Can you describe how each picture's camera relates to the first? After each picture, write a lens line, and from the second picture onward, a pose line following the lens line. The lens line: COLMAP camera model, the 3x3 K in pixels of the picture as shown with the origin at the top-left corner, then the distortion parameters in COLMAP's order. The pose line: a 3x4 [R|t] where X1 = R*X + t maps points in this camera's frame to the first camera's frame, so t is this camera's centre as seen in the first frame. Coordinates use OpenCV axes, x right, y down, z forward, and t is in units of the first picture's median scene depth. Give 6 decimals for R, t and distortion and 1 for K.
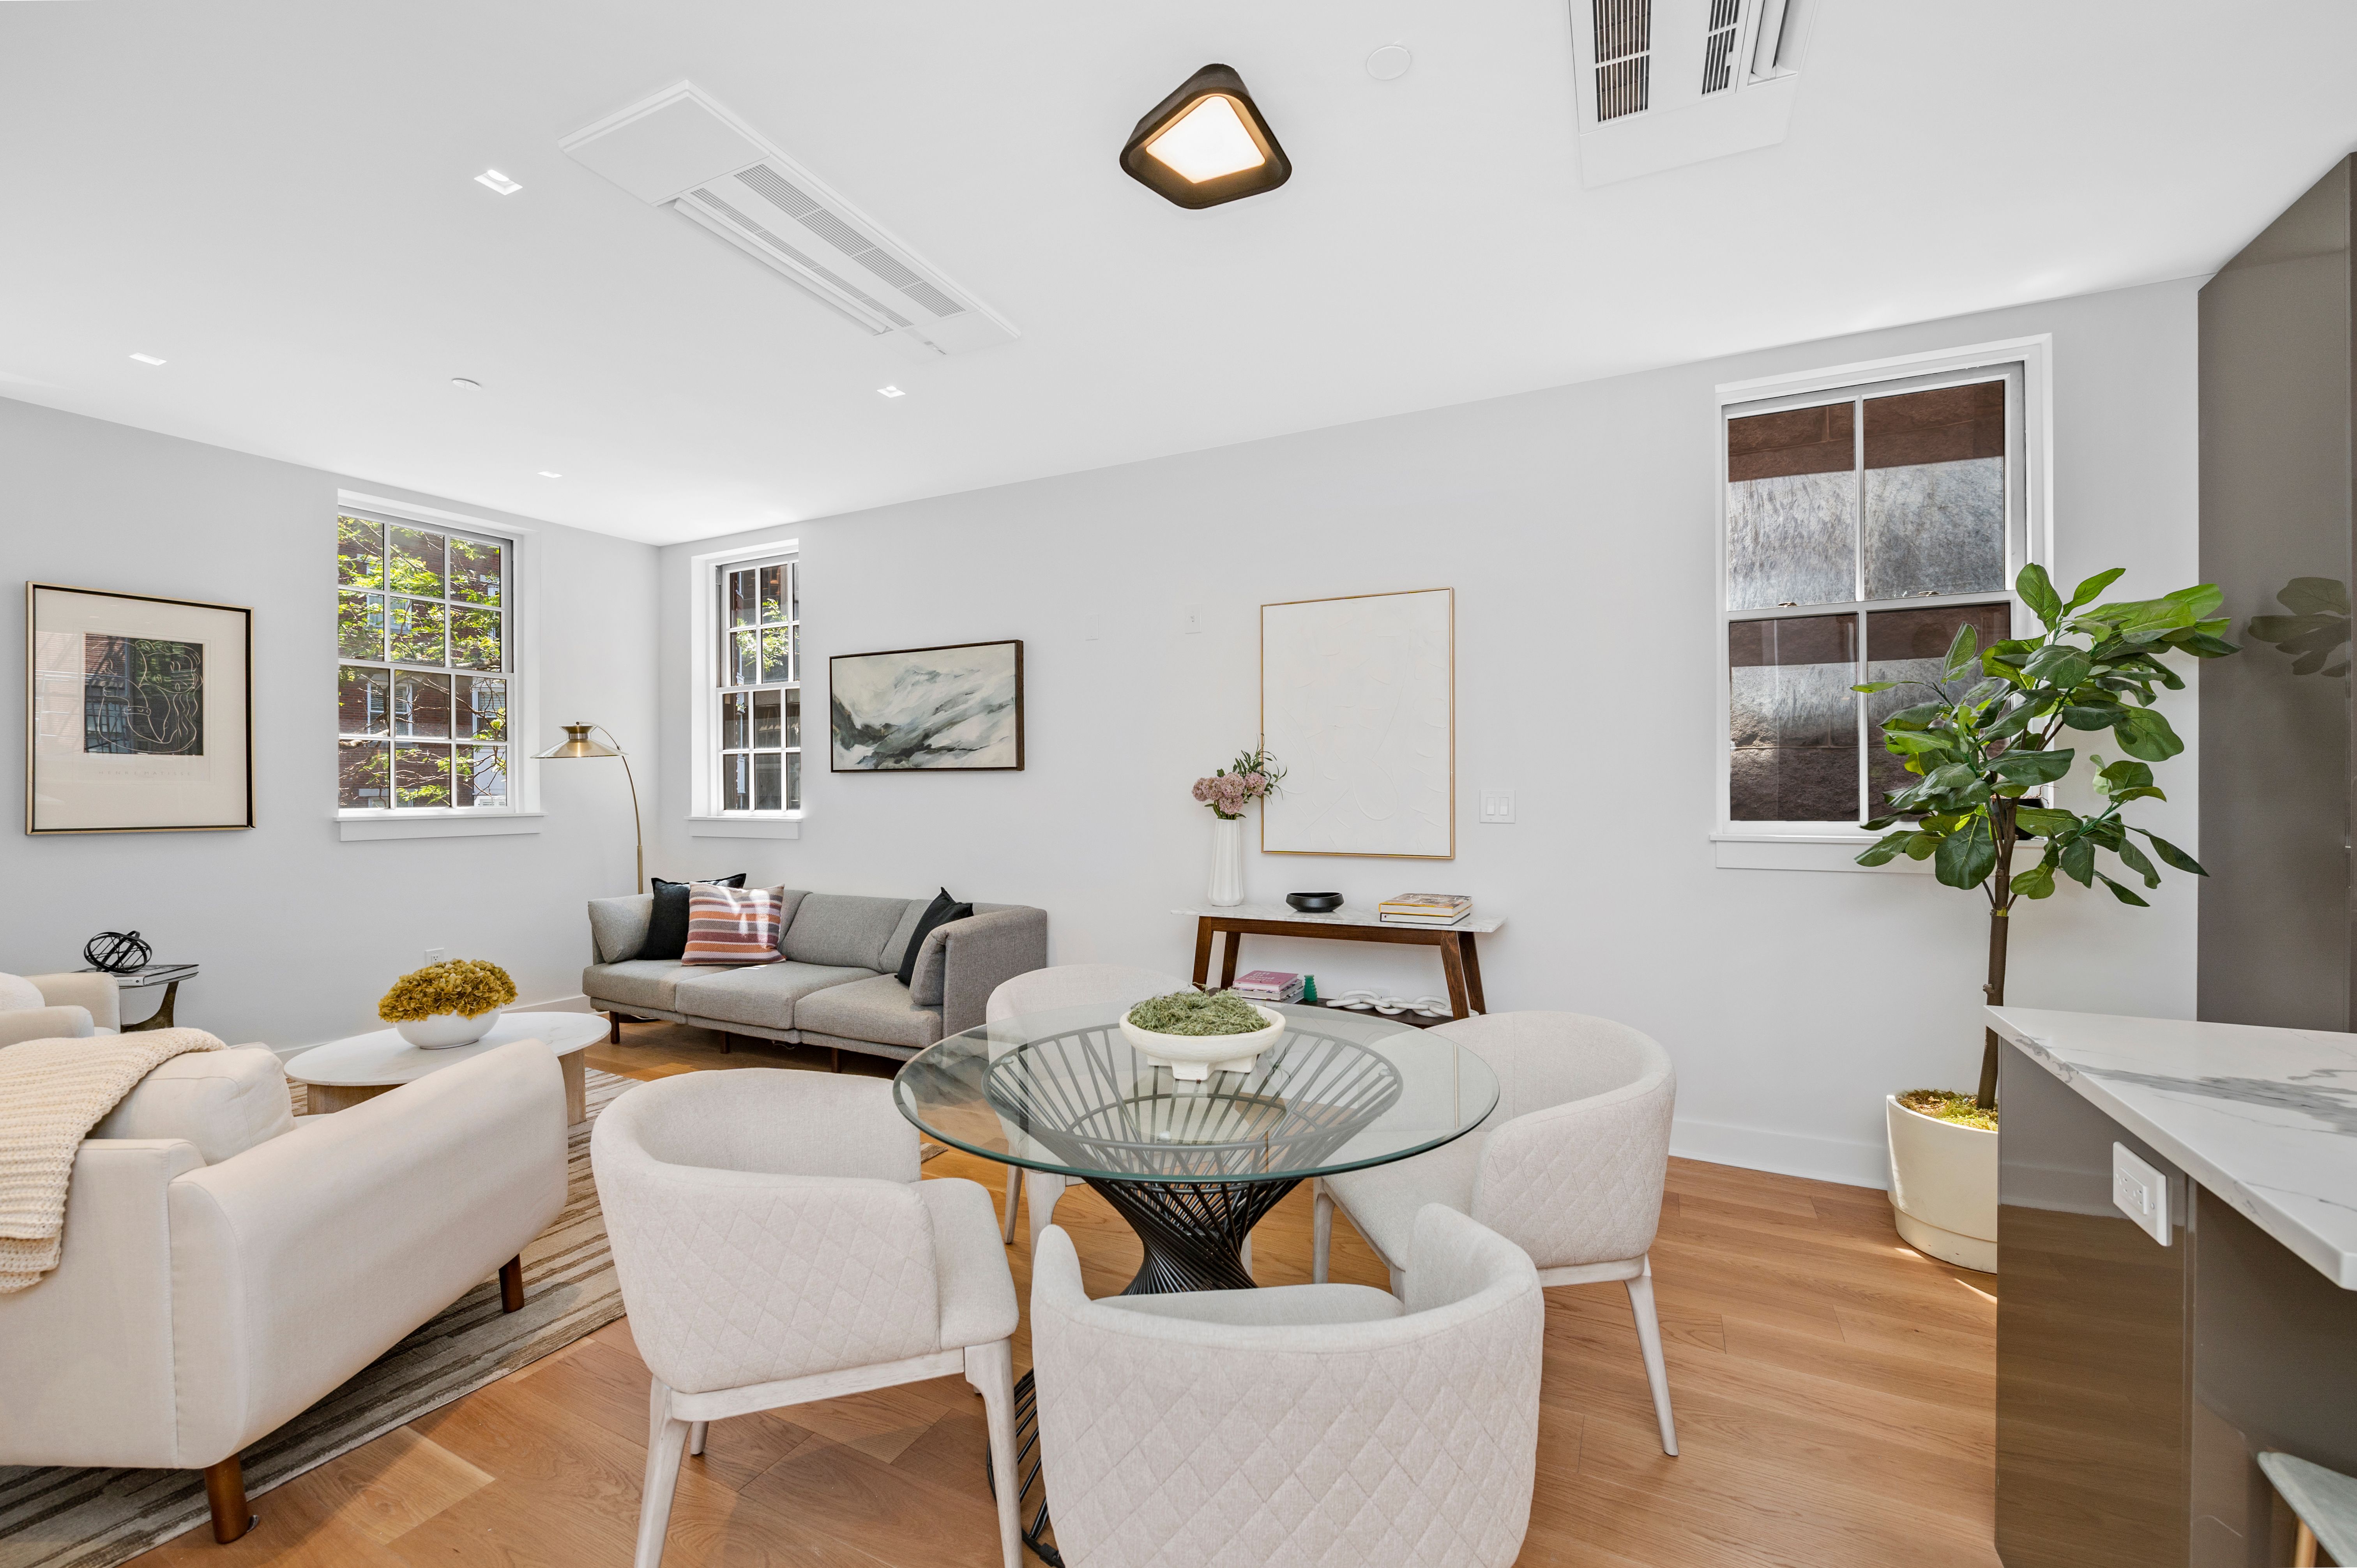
lens RADIAL K [[942.2, 0, 1164.7], [0, 942.2, 792.1], [0, 0, 1]] dist [-0.009257, -0.000117]
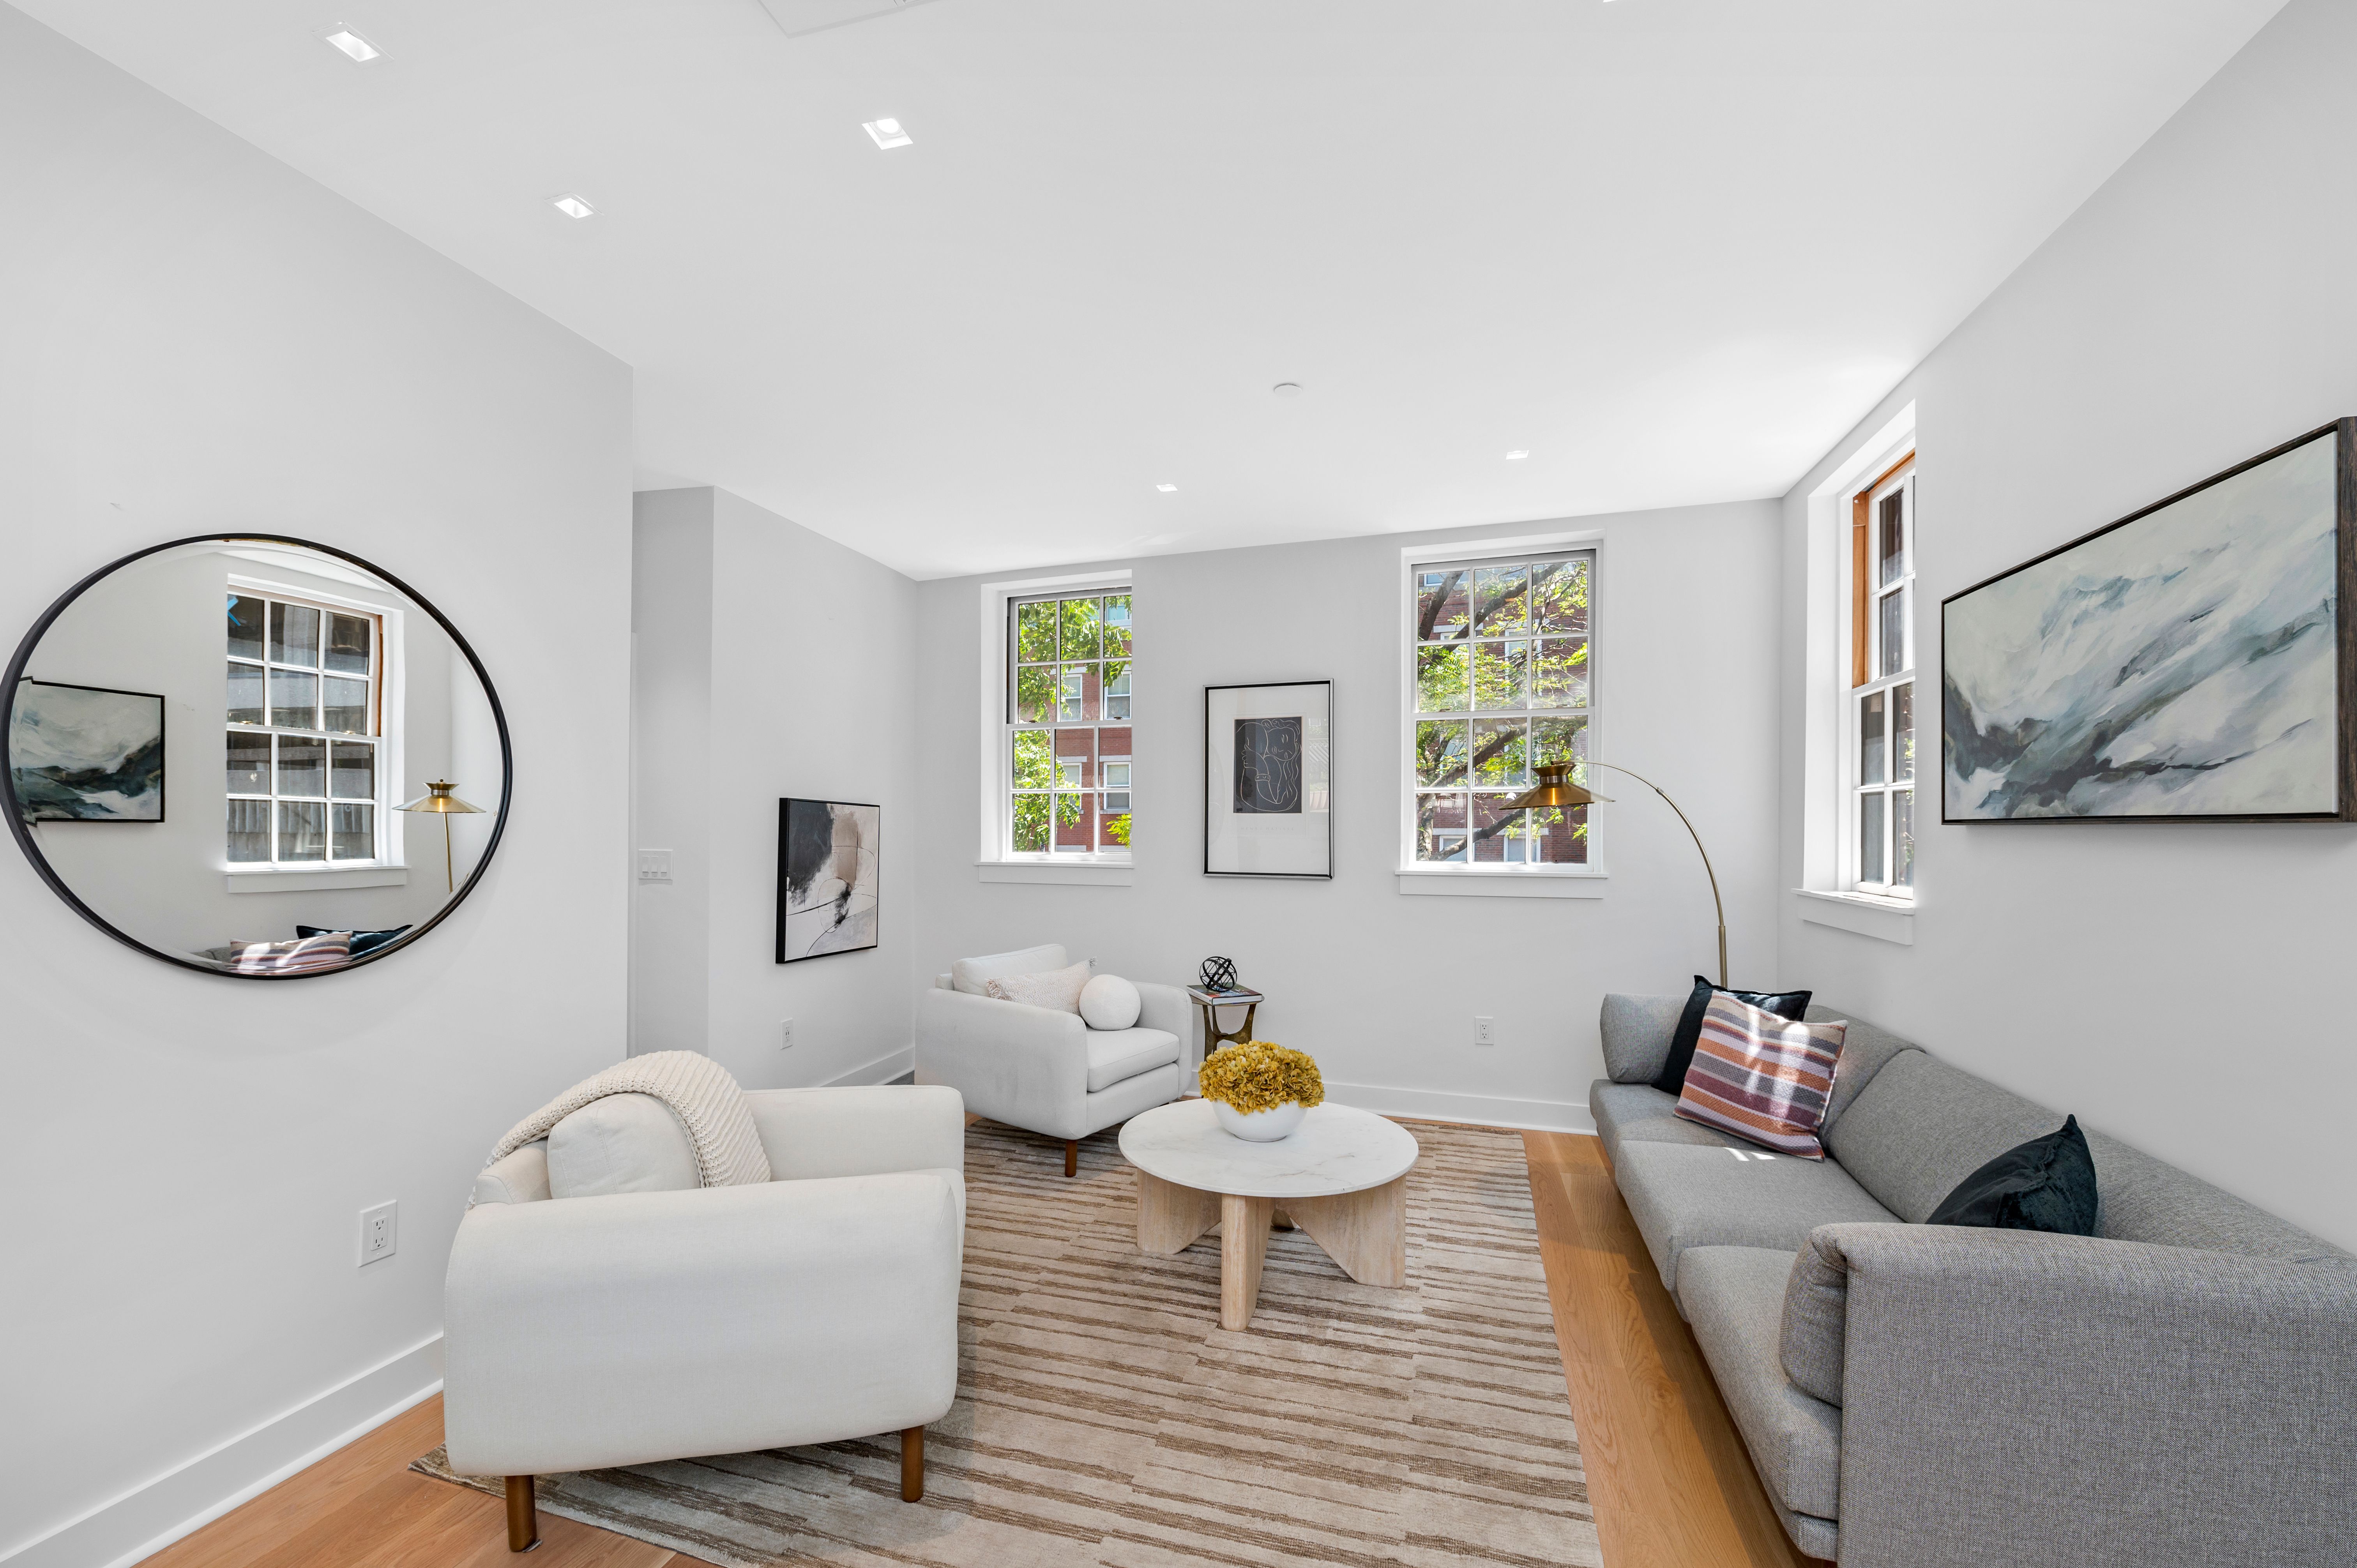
lens RADIAL K [[961.2, 0, 1157.0], [0, 961.2, 834.0], [0, 0, 1]] dist [-0.001402, -0.000180]
pose [[0.175604, 0.008294, -0.984426, 0.092679], [-0.008278, 0.999942, 0.006948, -0.016947], [0.984426, 0.006929, 0.175663, 0.514241]]
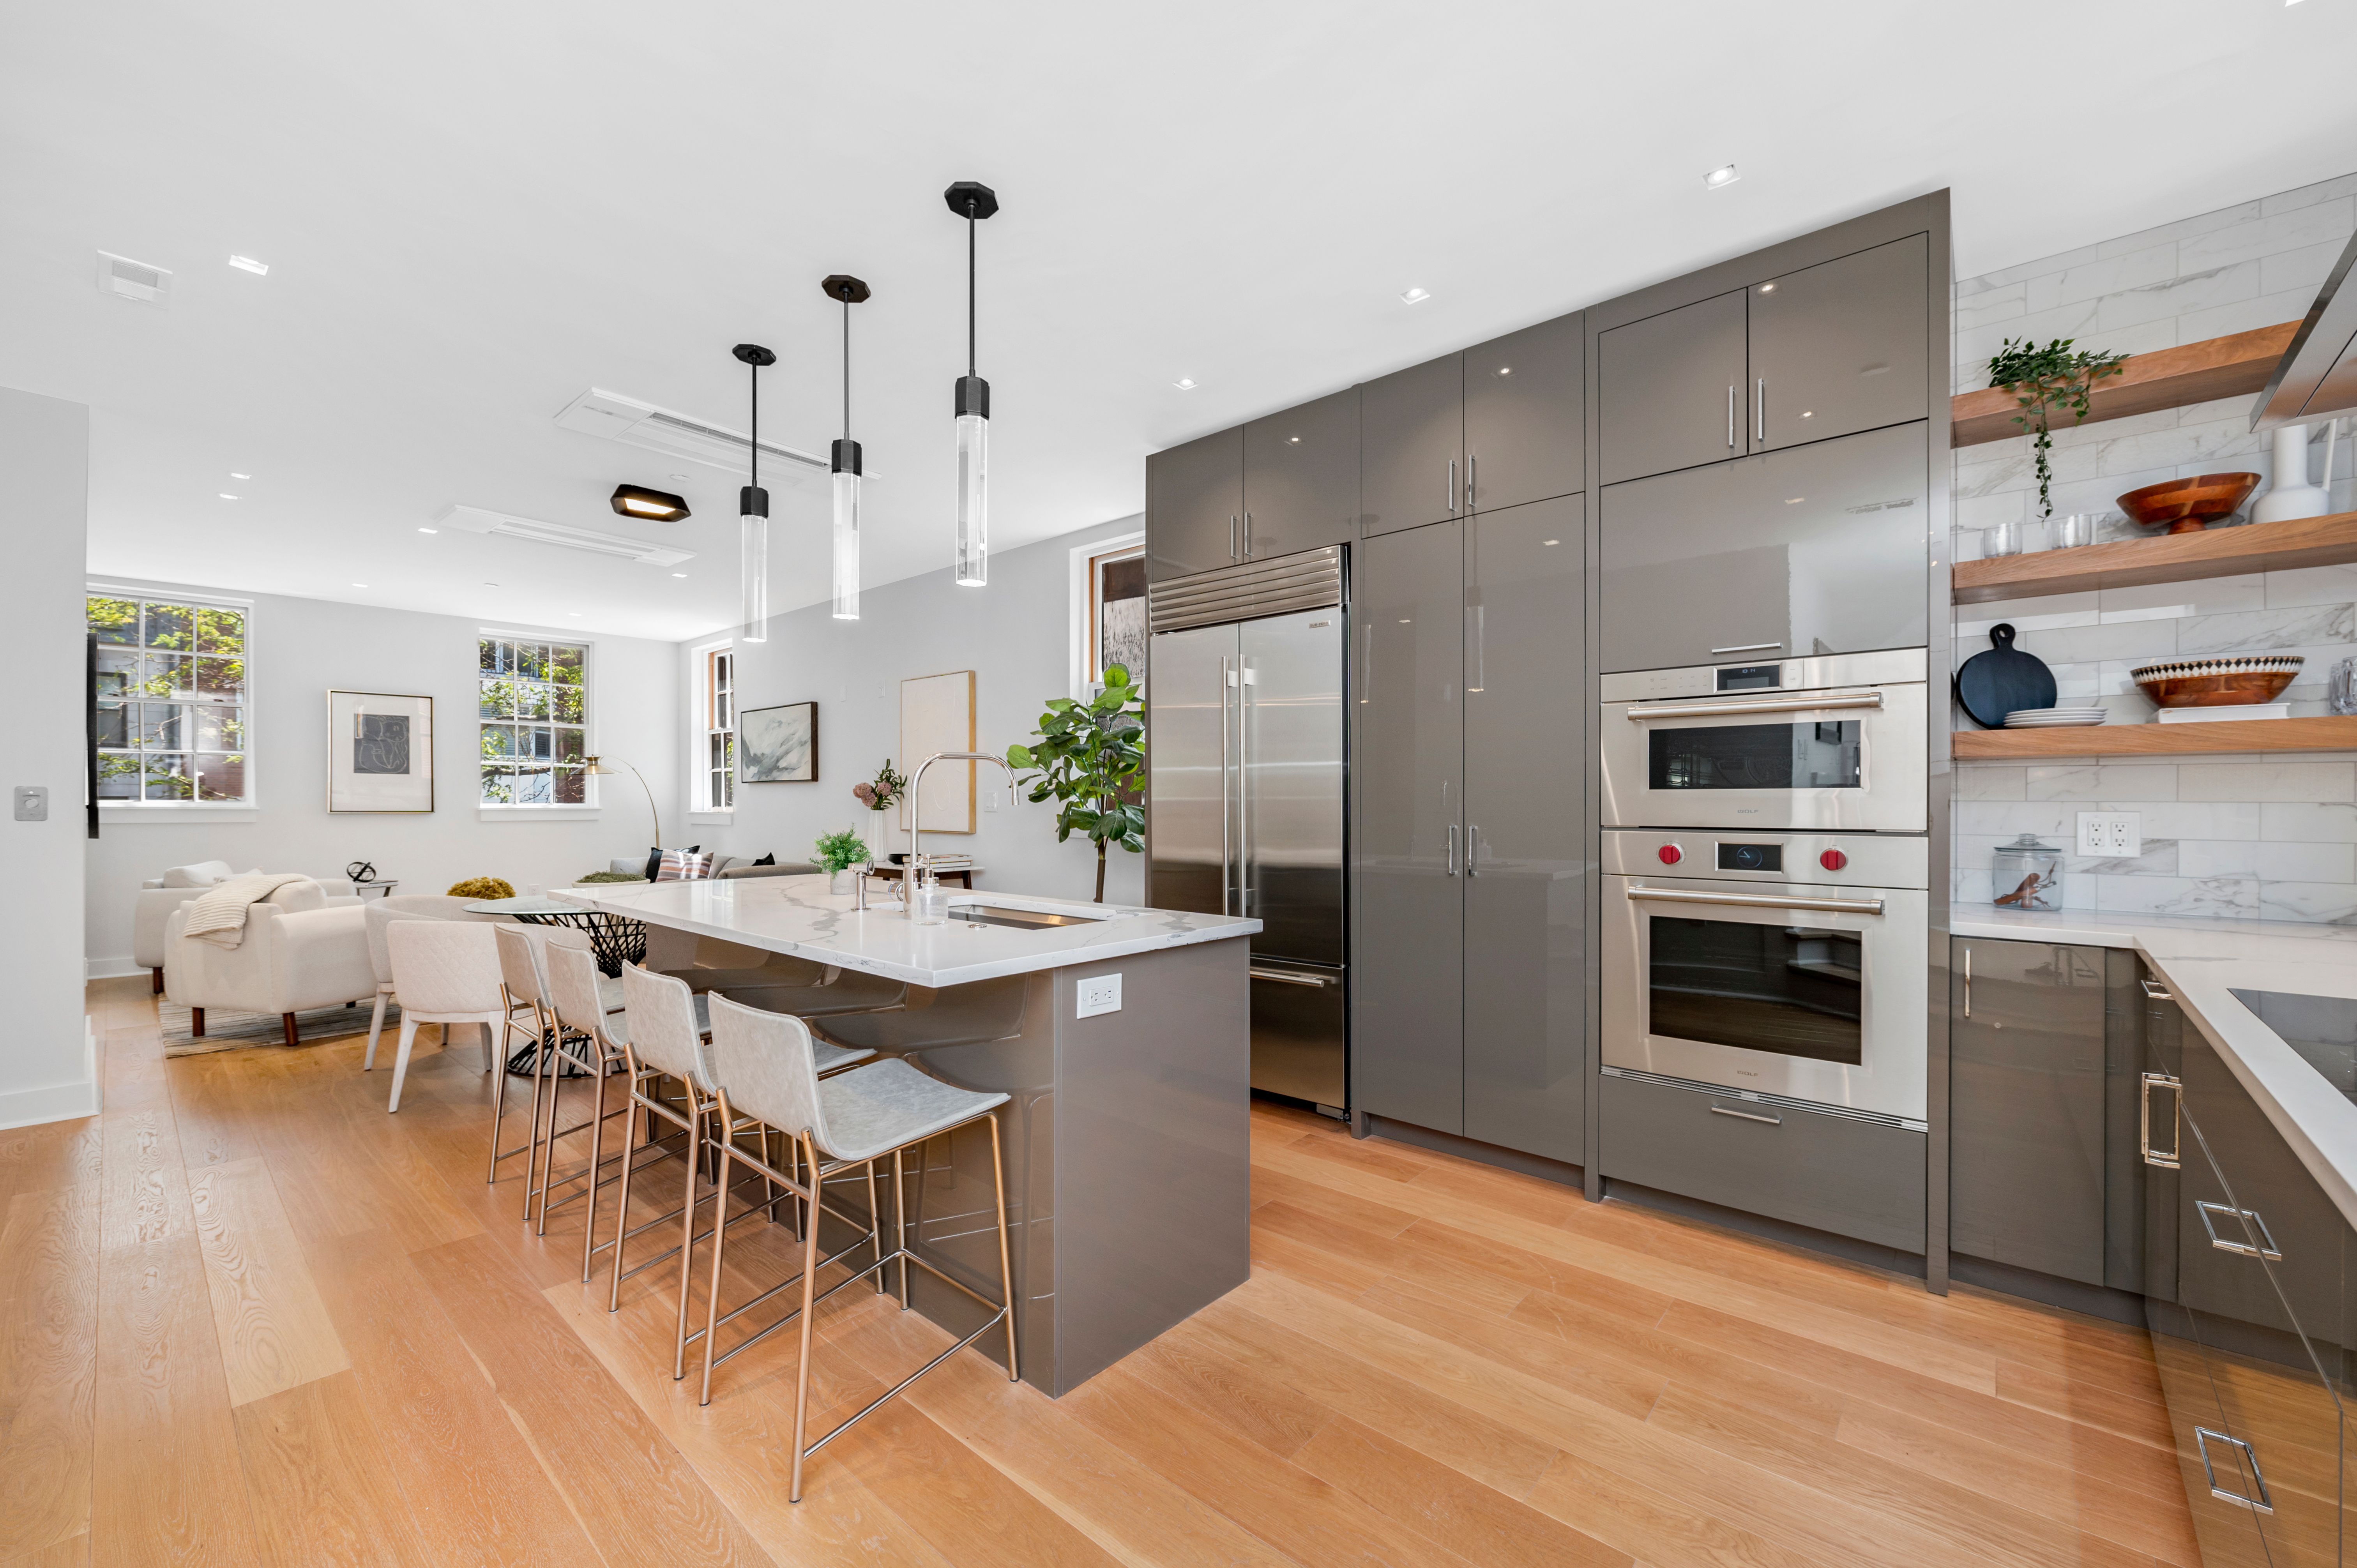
lens RADIAL K [[941.2, 0, 1178.9], [0, 941.2, 795.5], [0, 0, 1]] dist [-0.001264, -0.000308]
pose [[0.967112, 0.000892, -0.254351, 0.829033], [-0.004200, 0.999914, -0.012462, 0.017934], [0.254318, 0.013120, 0.967032, -0.391471]]
